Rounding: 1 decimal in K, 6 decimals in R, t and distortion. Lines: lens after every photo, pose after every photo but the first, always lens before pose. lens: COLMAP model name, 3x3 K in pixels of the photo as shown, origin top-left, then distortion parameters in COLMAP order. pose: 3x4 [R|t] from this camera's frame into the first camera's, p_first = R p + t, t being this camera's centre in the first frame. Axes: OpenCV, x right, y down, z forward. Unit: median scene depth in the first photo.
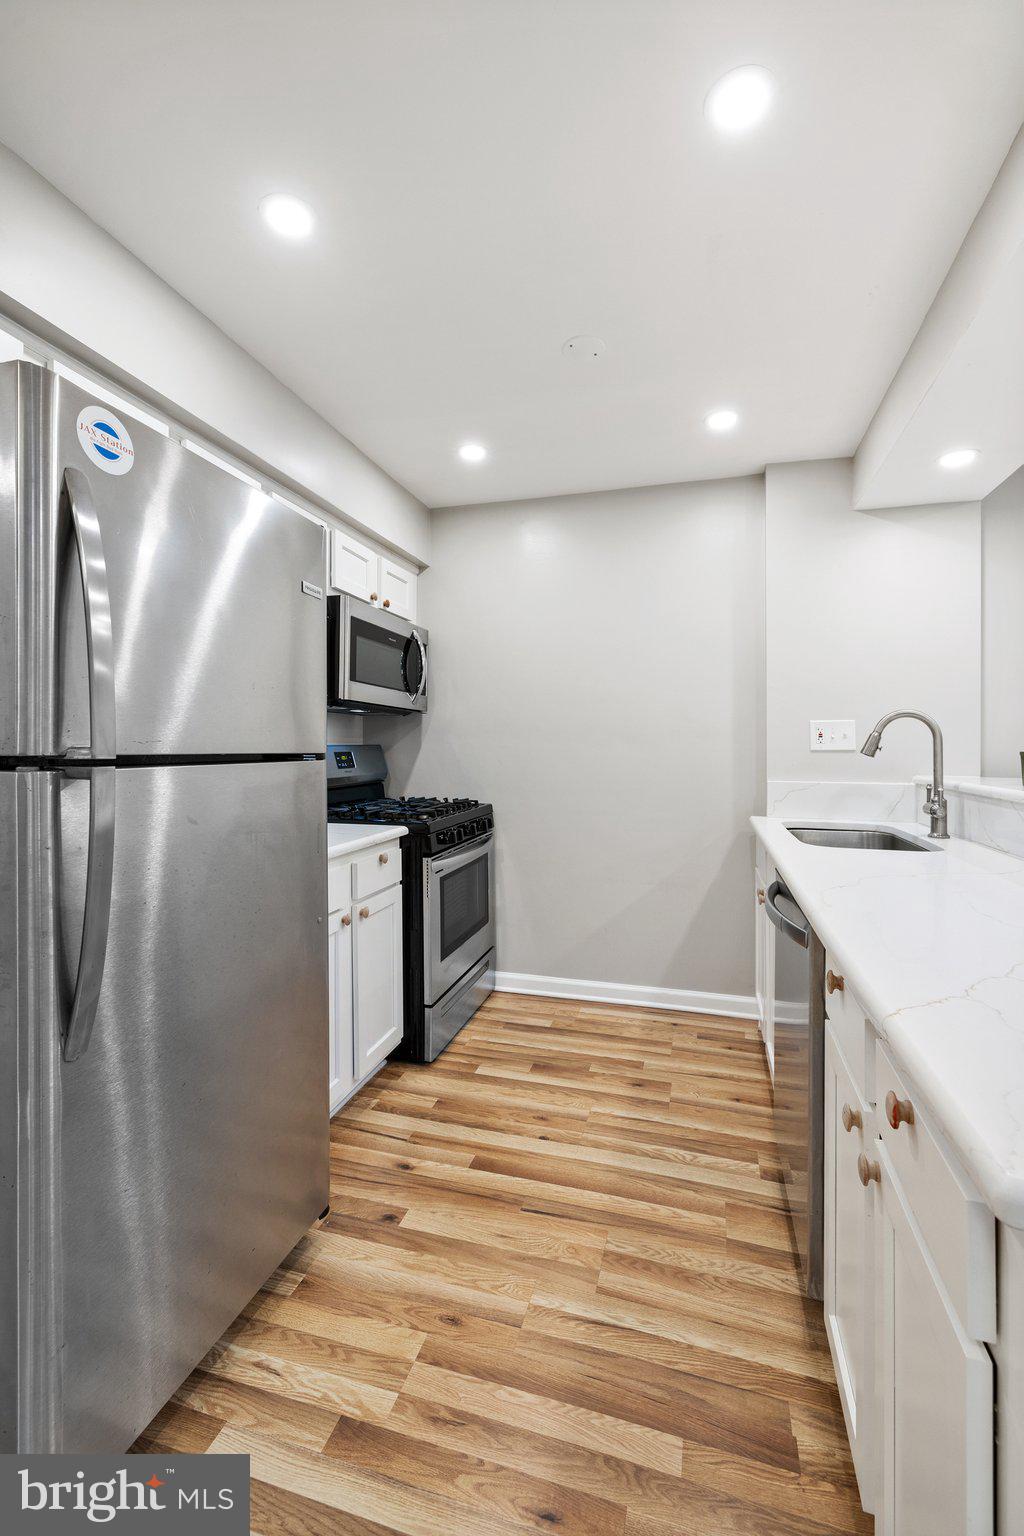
lens RADIAL K [[641.1, 0, 521.4], [0, 641.1, 743.5], [0, 0, 1]] dist [-0.000102, 0.000007]
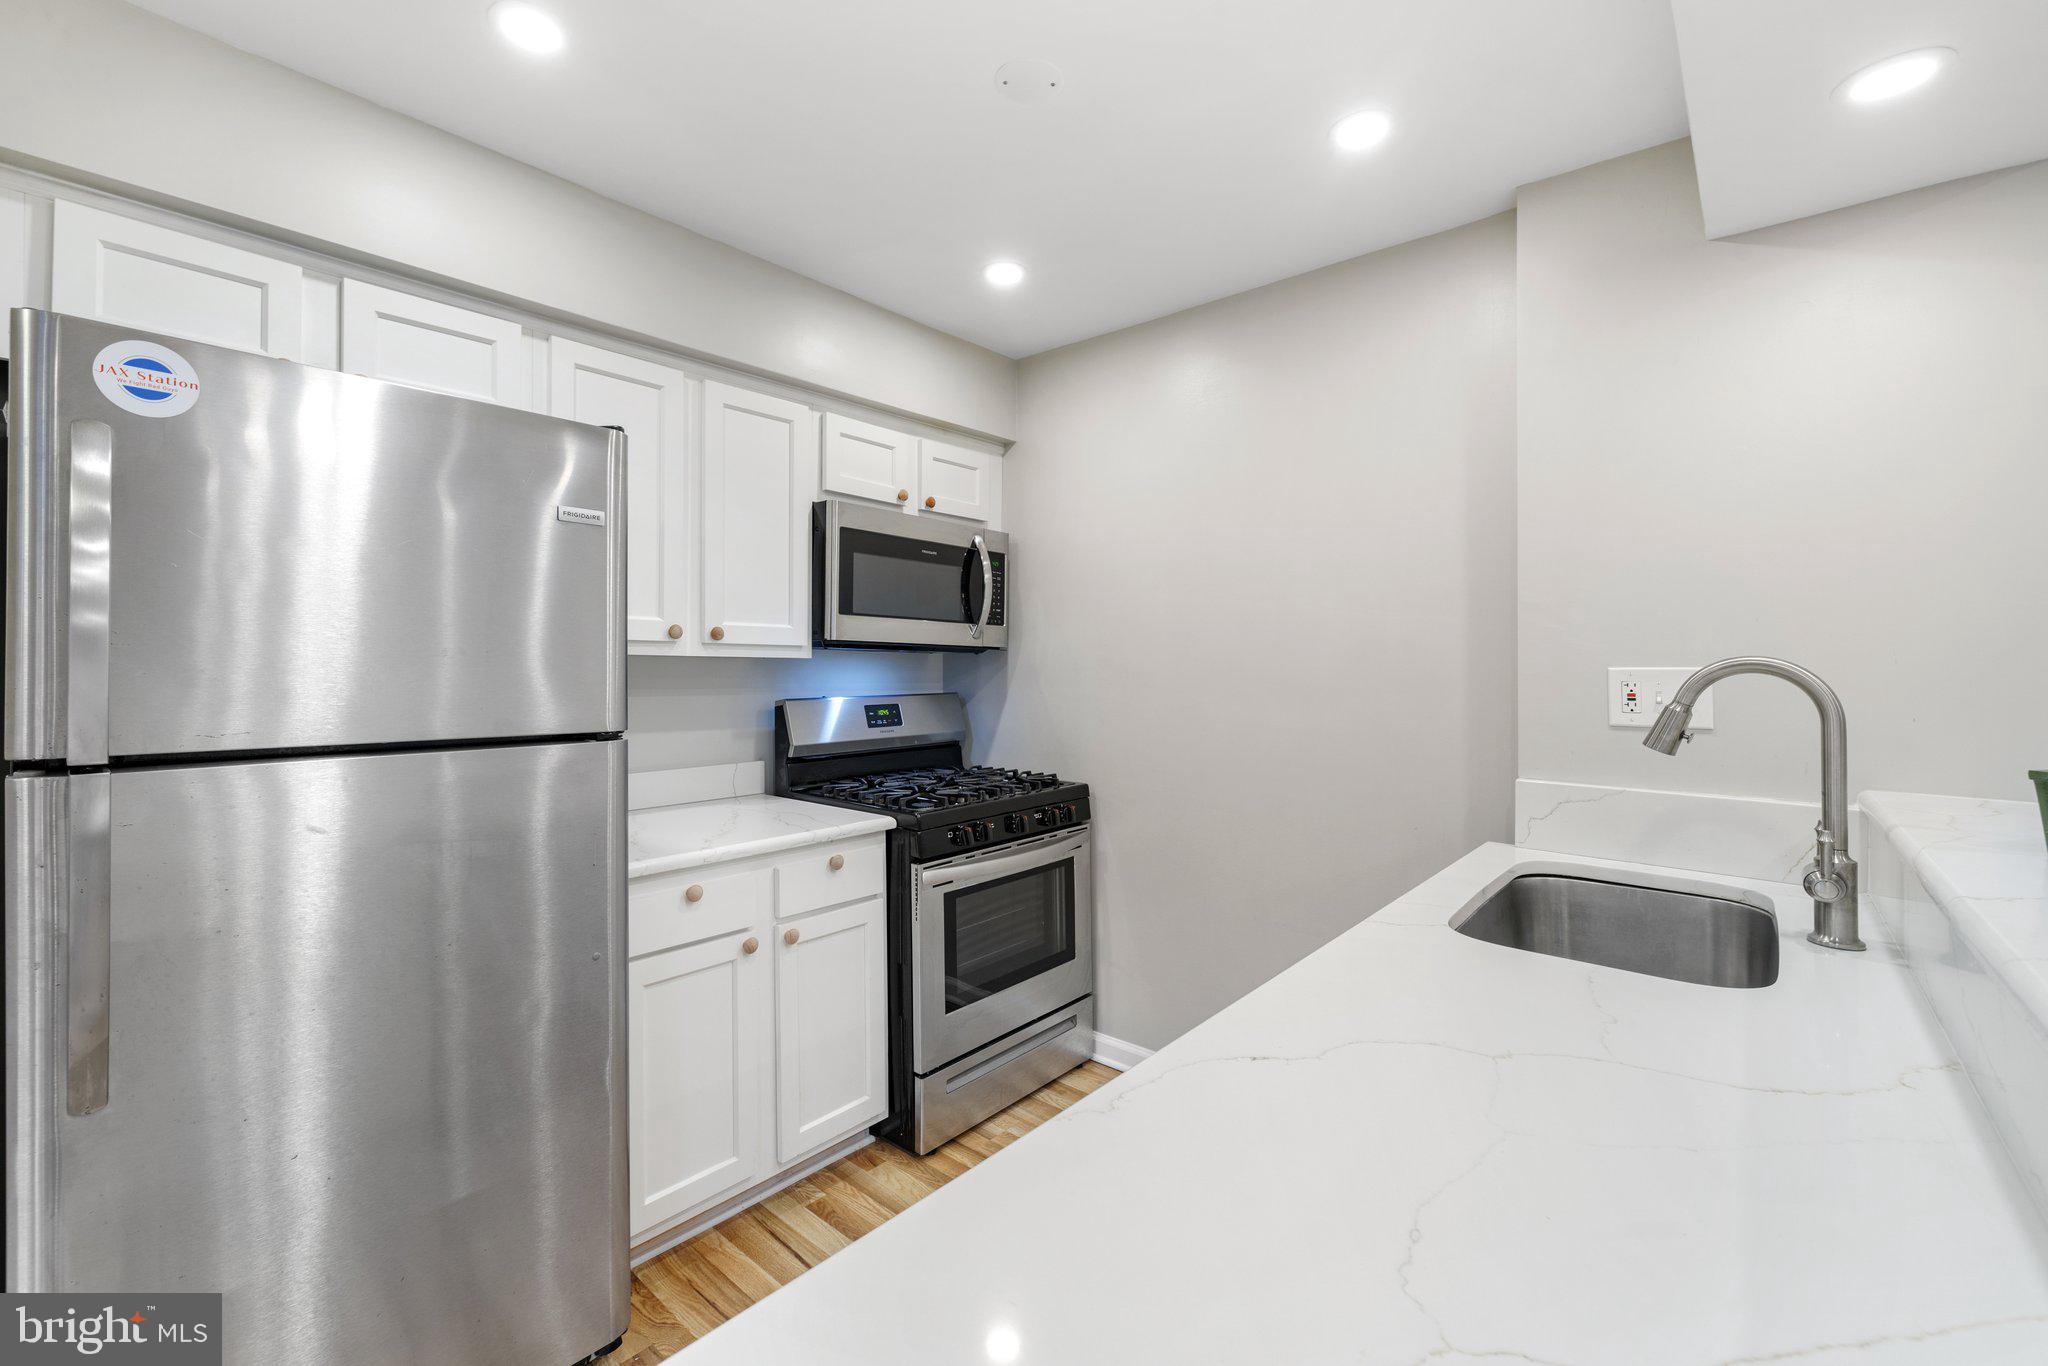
lens RADIAL K [[851.3, 0, 1020.4], [0, 851.3, 663.5], [0, 0, 1]] dist [-0.000763, -0.000004]
pose [[0.902410, 0.002066, -0.430874, 0.357630], [-0.001800, 0.999998, 0.001025, -0.043551], [0.430875, -0.000150, 0.902411, 0.204374]]
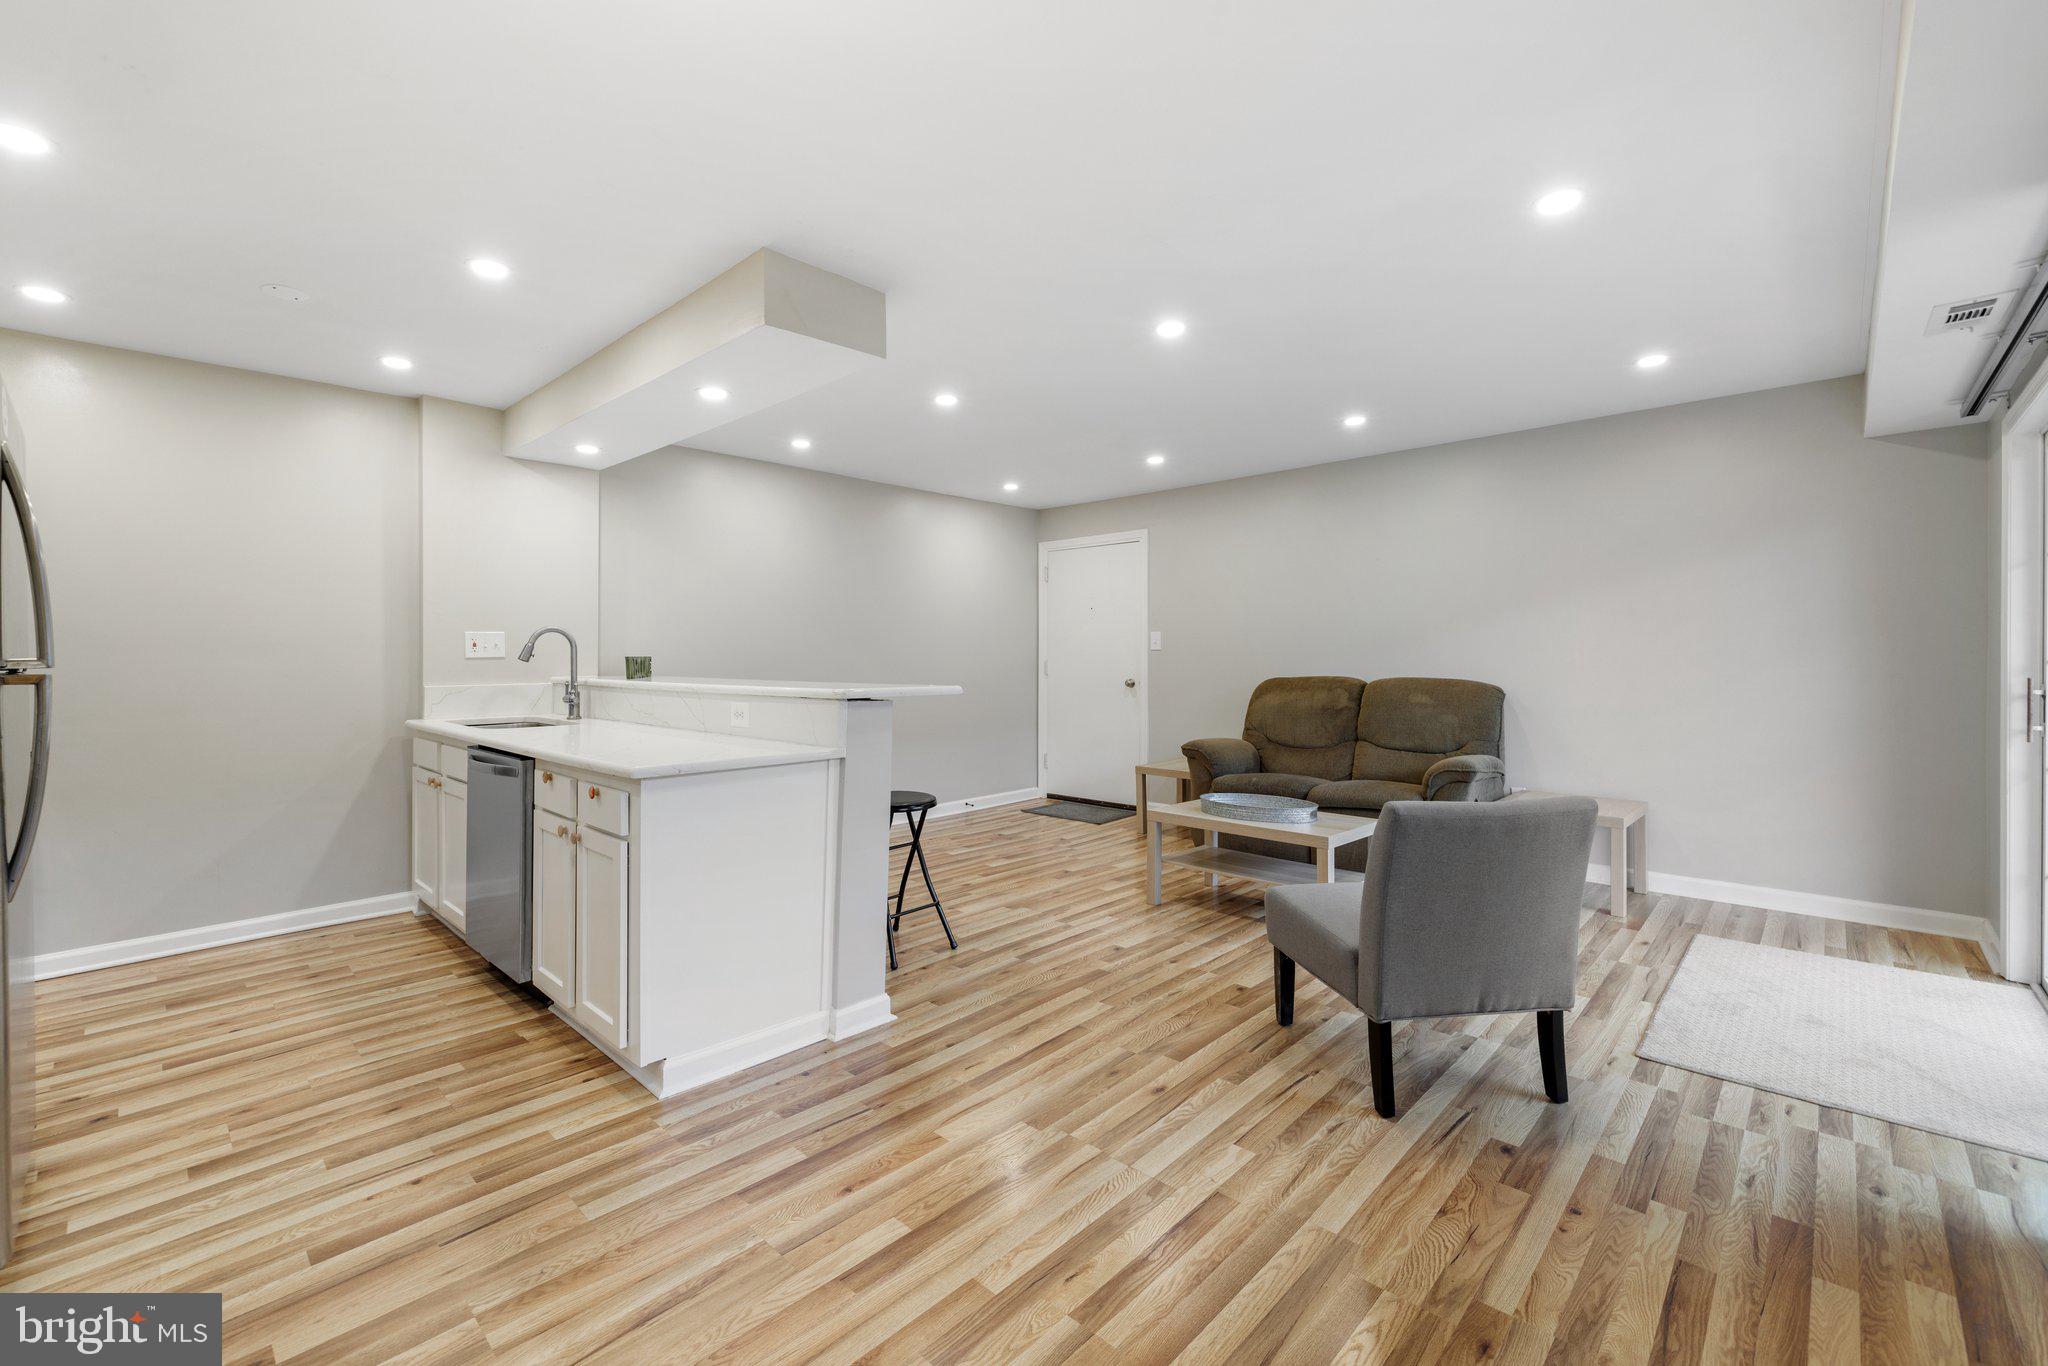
lens RADIAL K [[860.0, 0, 987.1], [0, 860.0, 642.7], [0, 0, 1]] dist [0.000238, -0.000471]
pose [[0.476570, 0.008040, 0.879100, -0.509770], [0.000030, 0.999958, -0.009162, -0.002510], [-0.879137, 0.004392, 0.476549, -0.615213]]
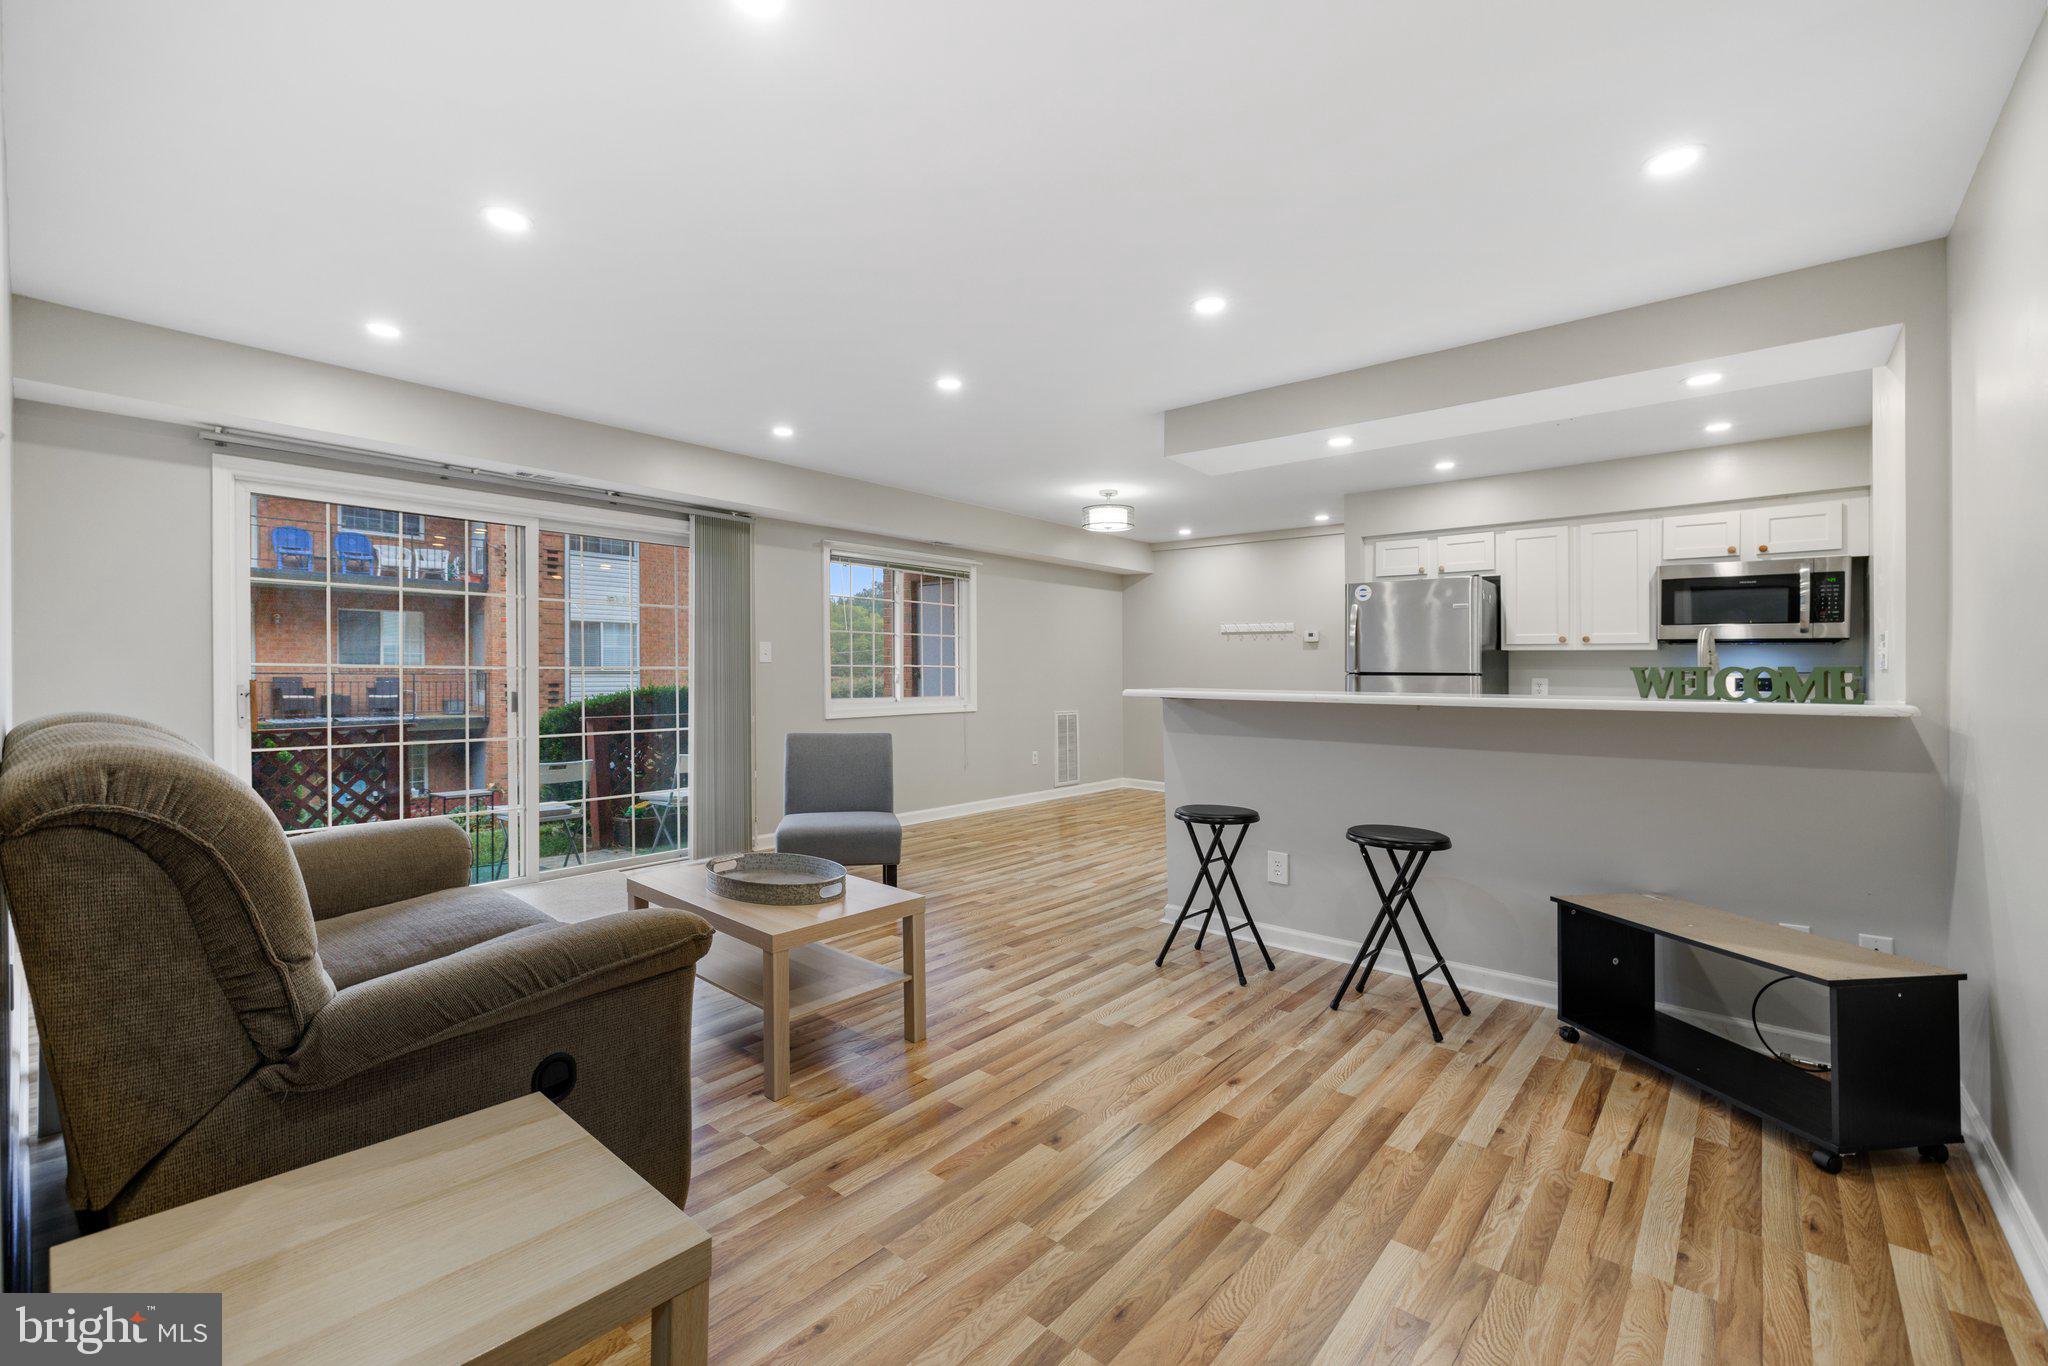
lens RADIAL K [[847.2, 0, 987.1], [0, 847.2, 679.2], [0, 0, 1]] dist [0.001901, 0.000558]
pose [[-0.433237, -0.001979, -0.901278, 2.151567], [-0.006732, 0.999977, 0.001040, 0.030277], [0.901255, 0.006518, -0.433240, 0.486378]]
